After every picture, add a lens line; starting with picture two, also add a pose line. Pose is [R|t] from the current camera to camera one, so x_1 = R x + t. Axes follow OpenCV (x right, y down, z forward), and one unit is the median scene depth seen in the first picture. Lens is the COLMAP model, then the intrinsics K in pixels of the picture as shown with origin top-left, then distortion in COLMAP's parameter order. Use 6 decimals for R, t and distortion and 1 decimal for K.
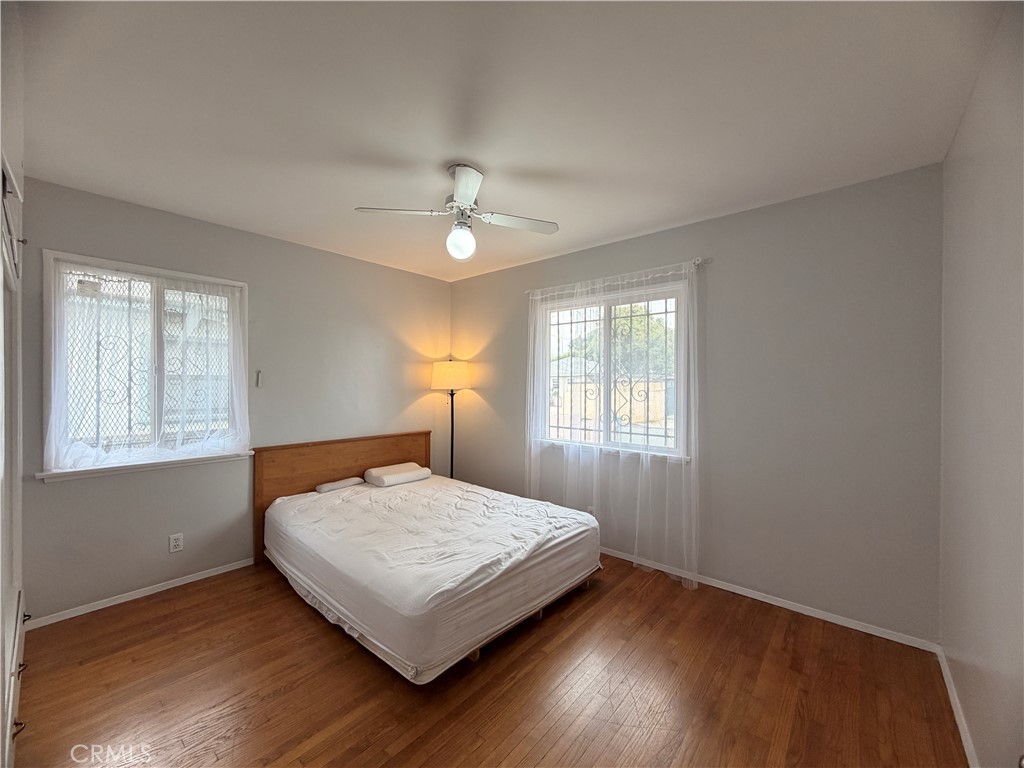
lens RADIAL K [[406.5, 0, 508.3], [0, 406.5, 387.3], [0, 0, 1]] dist [0.000676, -0.000840]
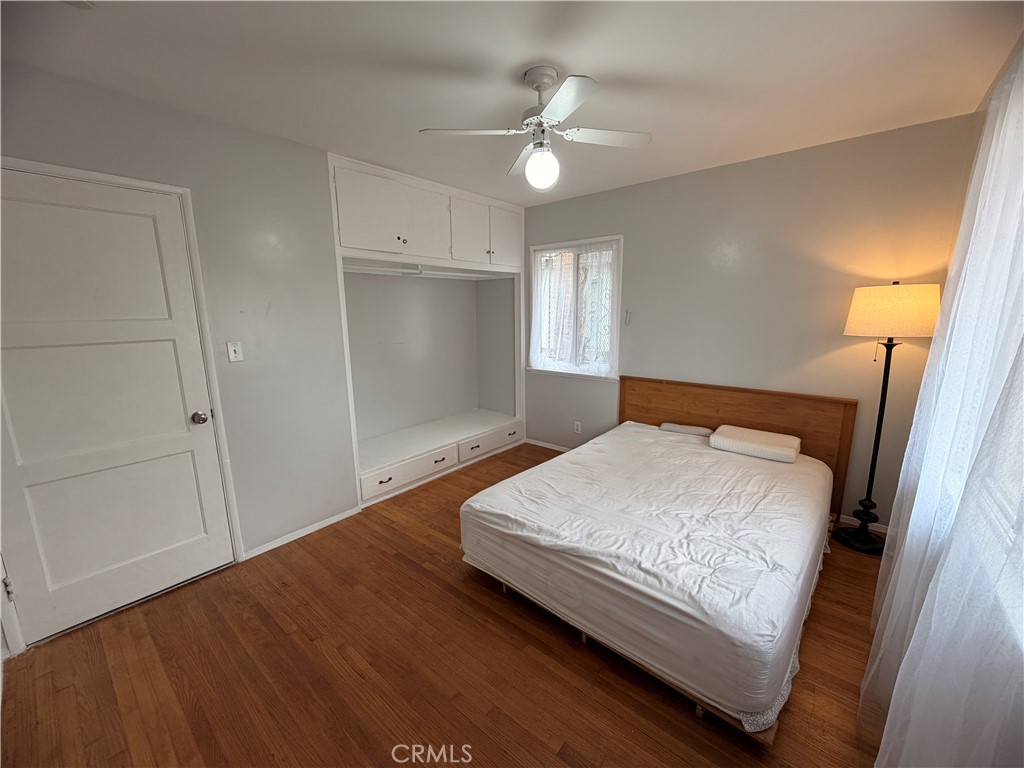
lens RADIAL K [[406.5, 0, 507.2], [0, 406.5, 387.4], [0, 0, 1]] dist [0.000676, -0.000840]
pose [[0.010844, 0.187286, -0.982246, 0.697037], [0.001819, 0.982298, 0.187316, -0.053062], [0.999940, -0.003818, 0.010312, 0.787289]]
